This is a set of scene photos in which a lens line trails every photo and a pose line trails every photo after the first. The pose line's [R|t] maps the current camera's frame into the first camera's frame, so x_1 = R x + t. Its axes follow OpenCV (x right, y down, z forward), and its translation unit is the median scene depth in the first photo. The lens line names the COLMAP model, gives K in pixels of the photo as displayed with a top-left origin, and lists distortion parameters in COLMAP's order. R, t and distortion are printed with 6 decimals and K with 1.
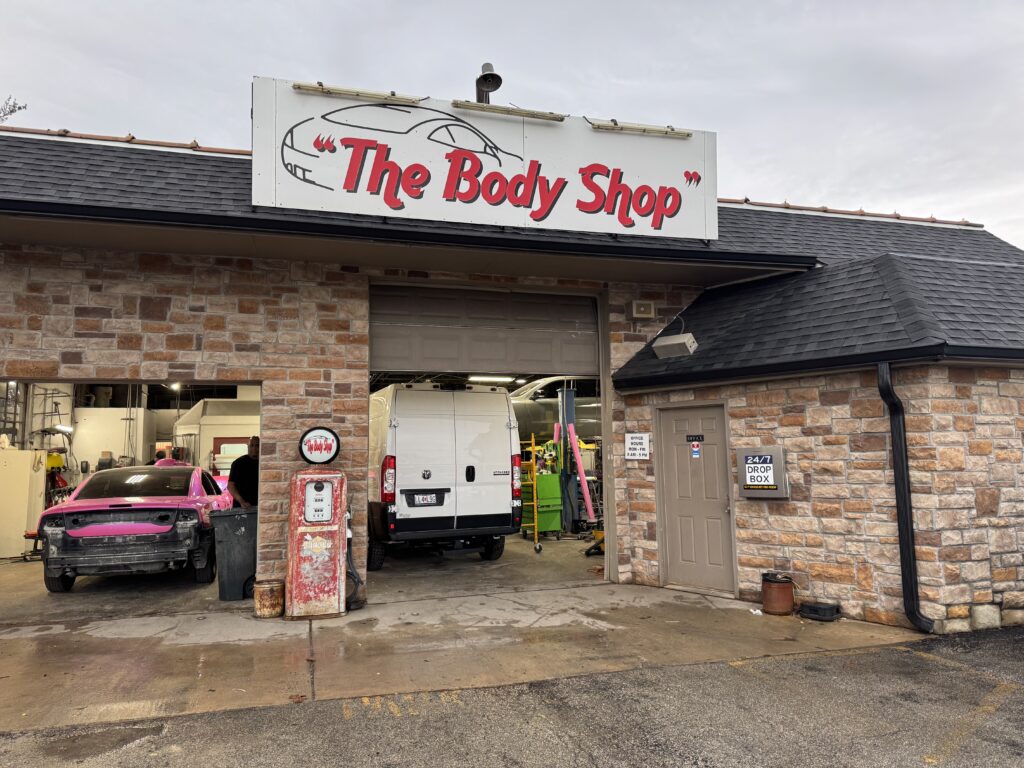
lens RADIAL K [[713.5, 0, 519.0], [0, 713.5, 384.9], [0, 0, 1]] dist [0.084301, -0.103090]
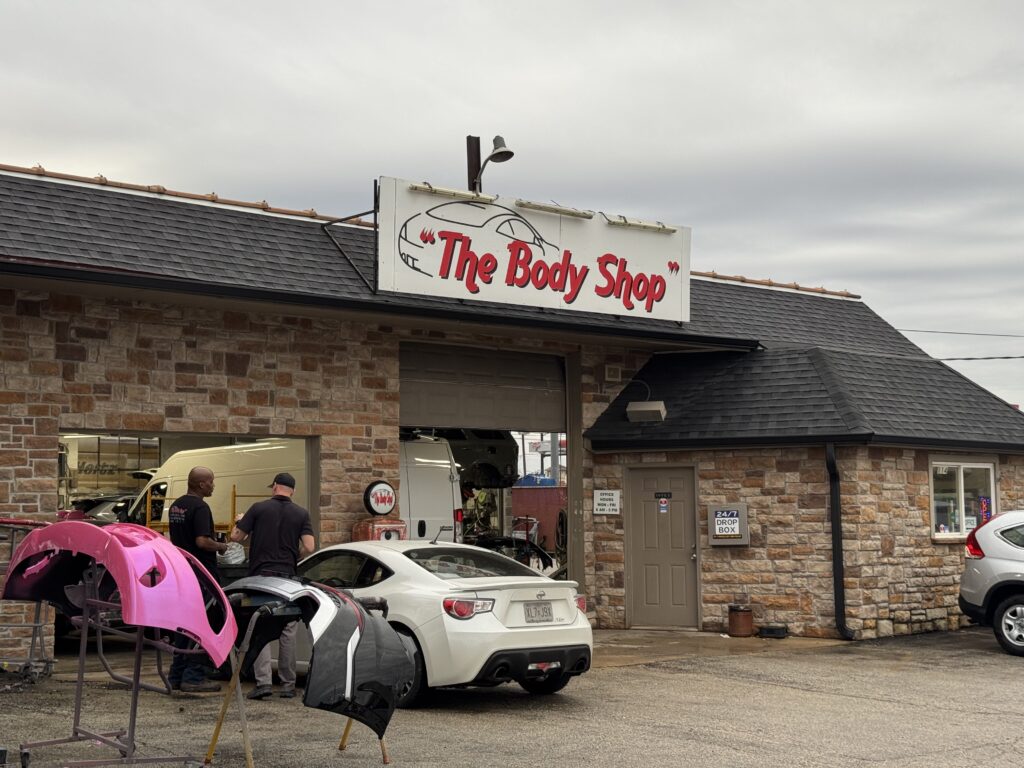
lens RADIAL K [[1440.0, 0, 499.9], [0, 1440.0, 384.5], [0, 0, 1]] dist [0.125923, 0.000000]
pose [[0.916062, 0.043612, 0.398658, -0.975751], [-0.046494, 0.998916, -0.002440, -0.089122], [-0.398332, -0.016300, 0.917096, -1.055093]]
